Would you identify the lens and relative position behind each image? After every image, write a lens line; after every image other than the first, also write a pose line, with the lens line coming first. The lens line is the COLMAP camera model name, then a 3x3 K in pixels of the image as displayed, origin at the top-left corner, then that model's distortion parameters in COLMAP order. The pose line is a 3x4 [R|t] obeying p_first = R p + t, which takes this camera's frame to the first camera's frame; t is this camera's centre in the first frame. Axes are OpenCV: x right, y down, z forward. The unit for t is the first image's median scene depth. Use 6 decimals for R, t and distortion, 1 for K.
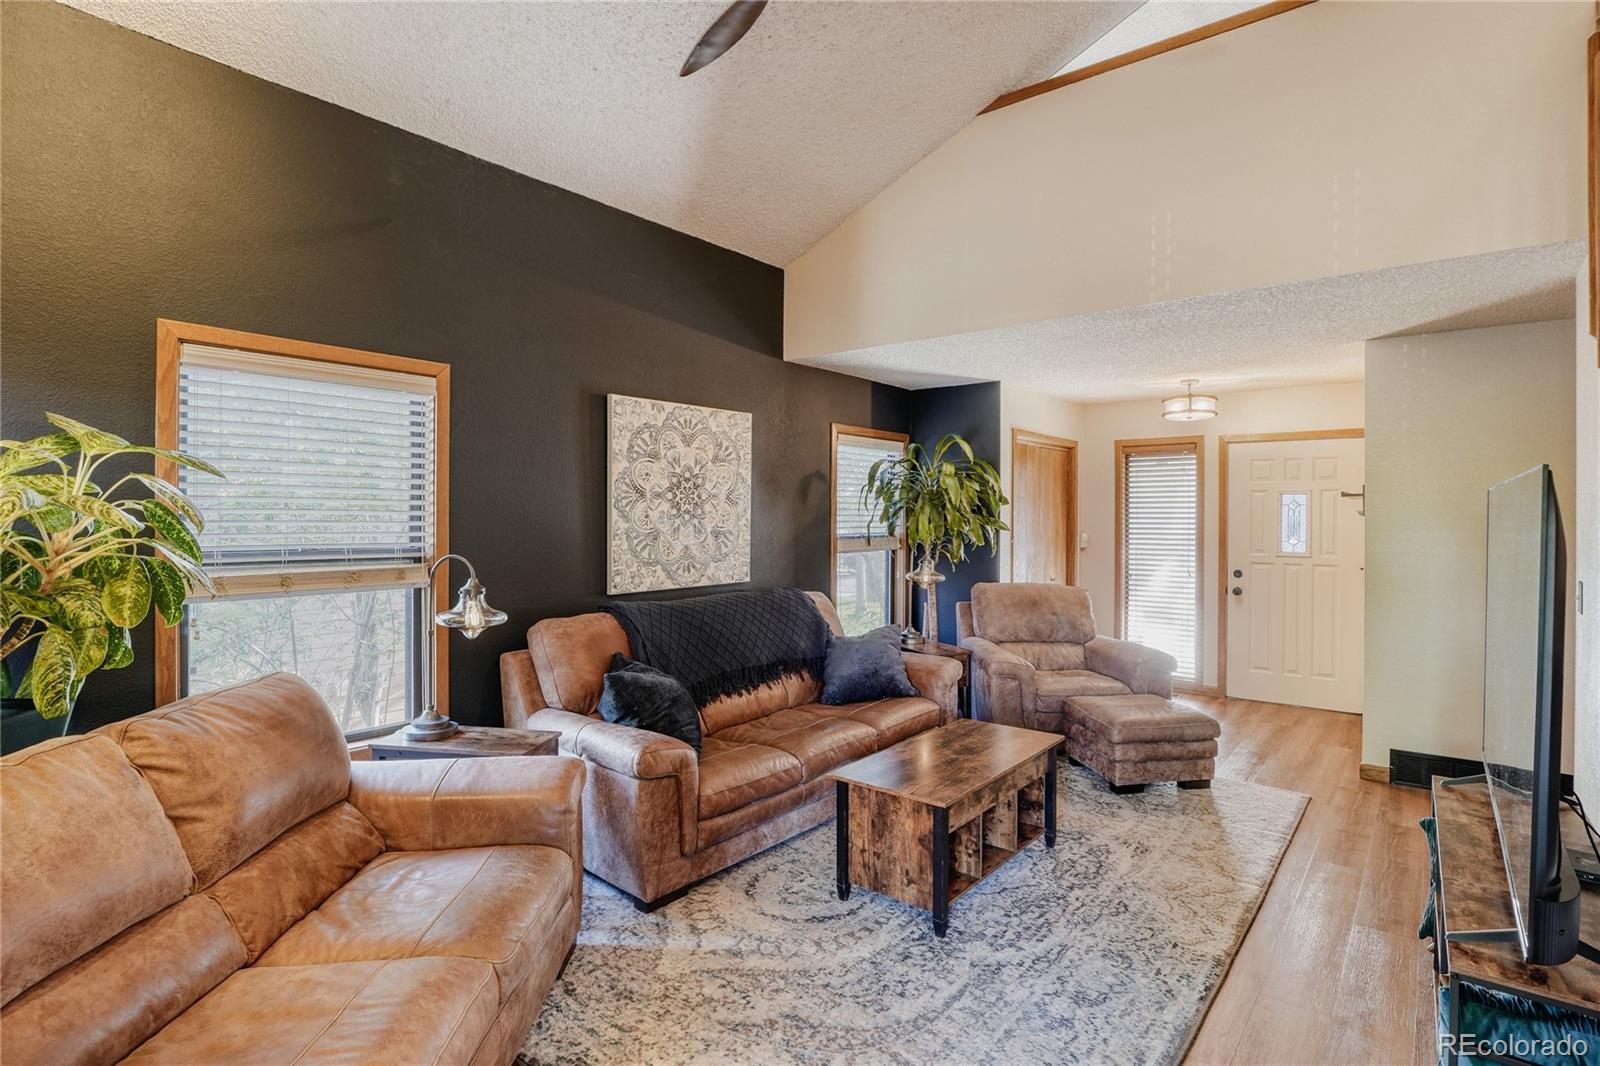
lens RADIAL K [[807.4, 0, 803.3], [0, 807.4, 521.1], [0, 0, 1]] dist [-0.036317, -0.000091]
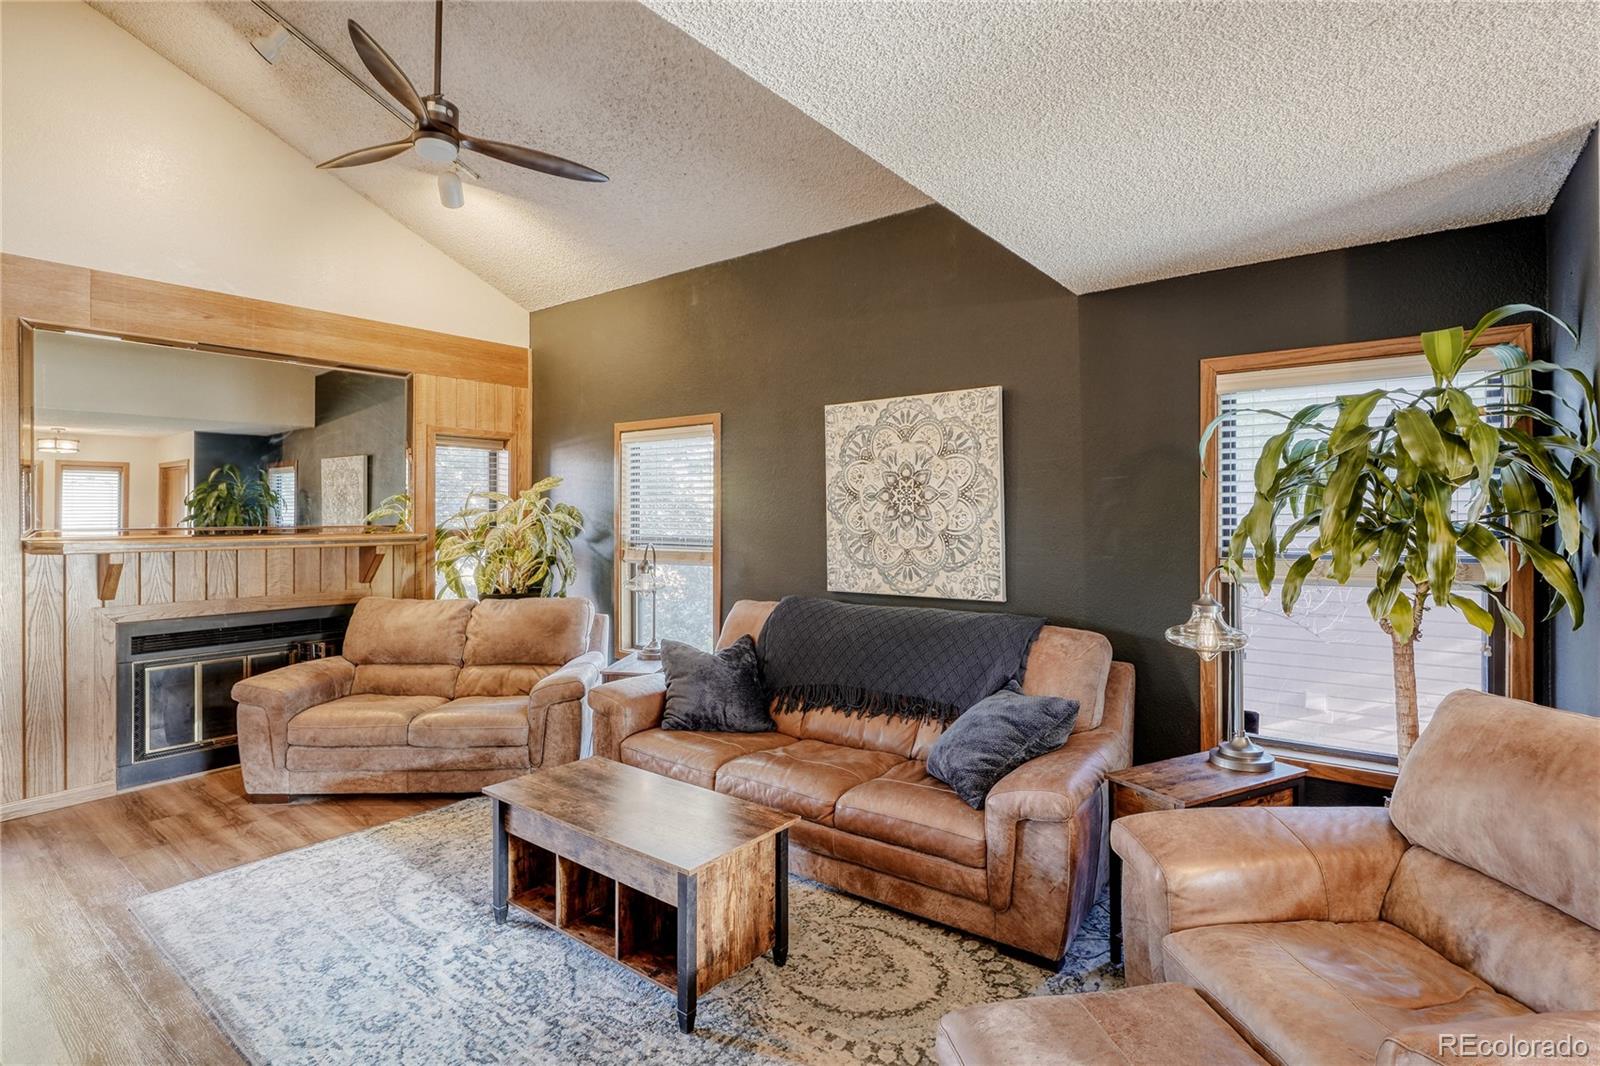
lens RADIAL K [[807.0, 0, 804.1], [0, 807.0, 508.3], [0, 0, 1]] dist [-0.028401, 0.009347]
pose [[0.005292, -0.009882, -0.999937, 0.794487], [-0.001279, 0.999950, -0.009889, -0.007917], [0.999985, 0.001331, 0.005280, 0.902548]]
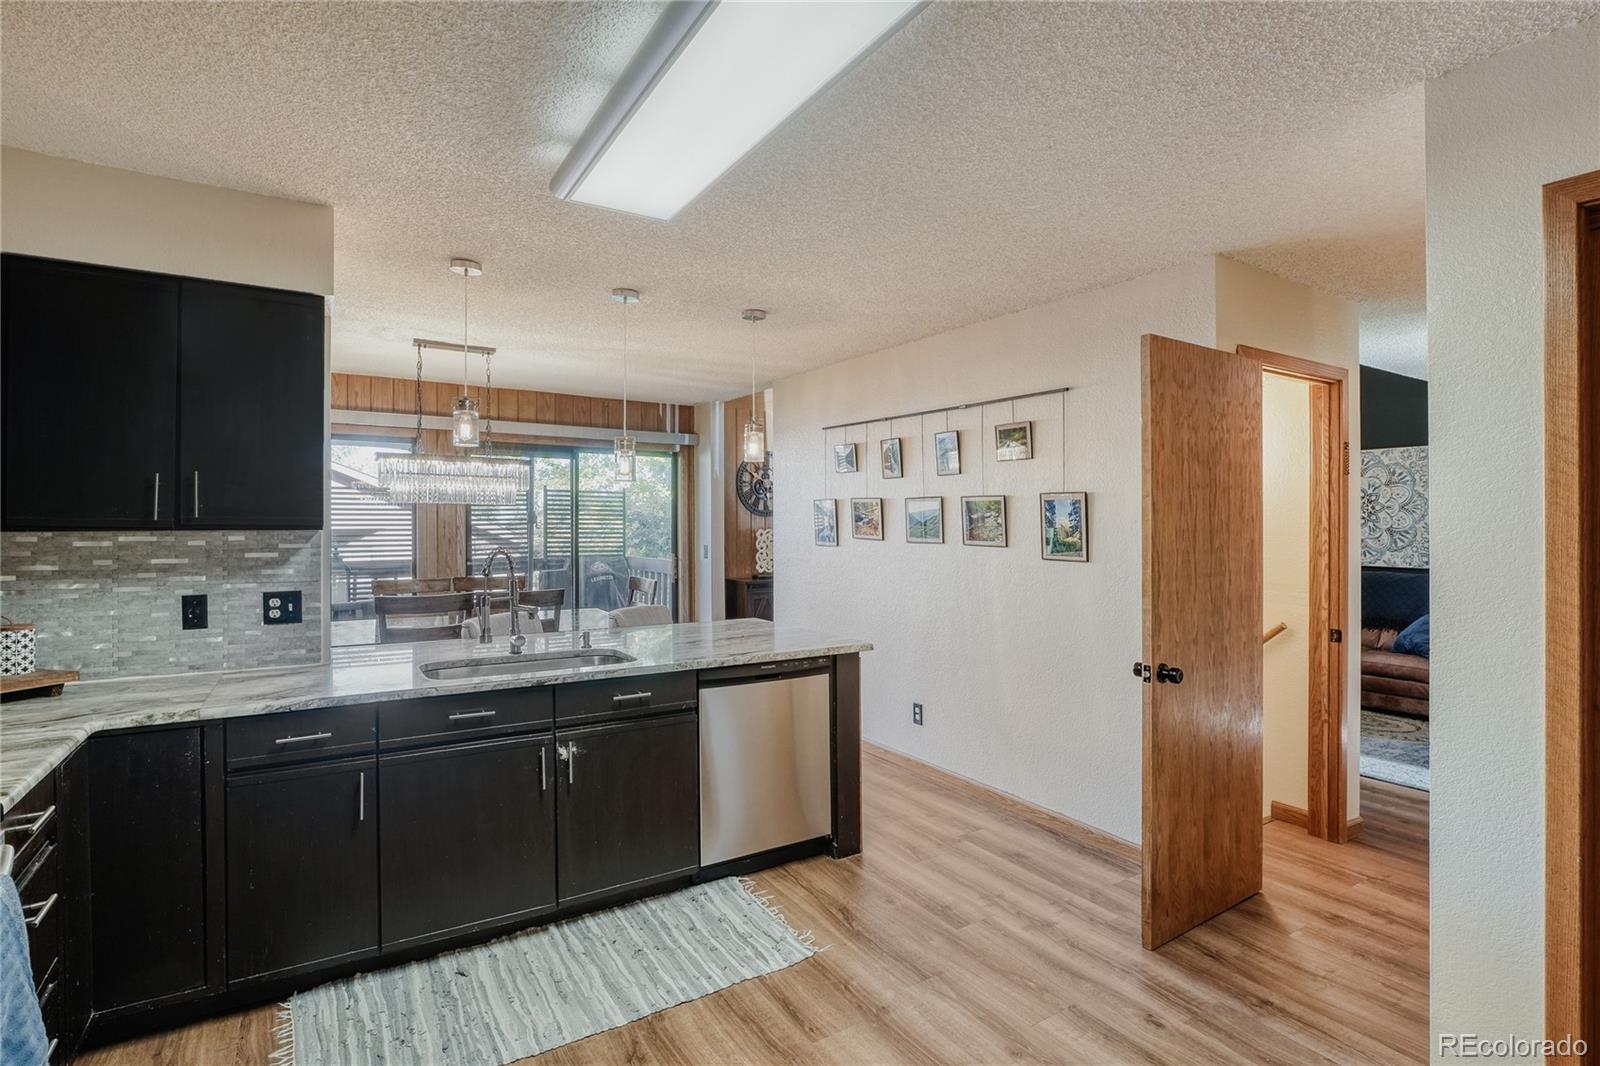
lens RADIAL K [[807.0, 0, 804.1], [0, 807.0, 508.3], [0, 0, 1]] dist [-0.028401, 0.009347]
pose [[-0.336729, -0.013120, -0.941510, 1.746382], [-0.005323, 0.999913, -0.012030, -0.005885], [0.941586, 0.000961, -0.336770, 0.509859]]
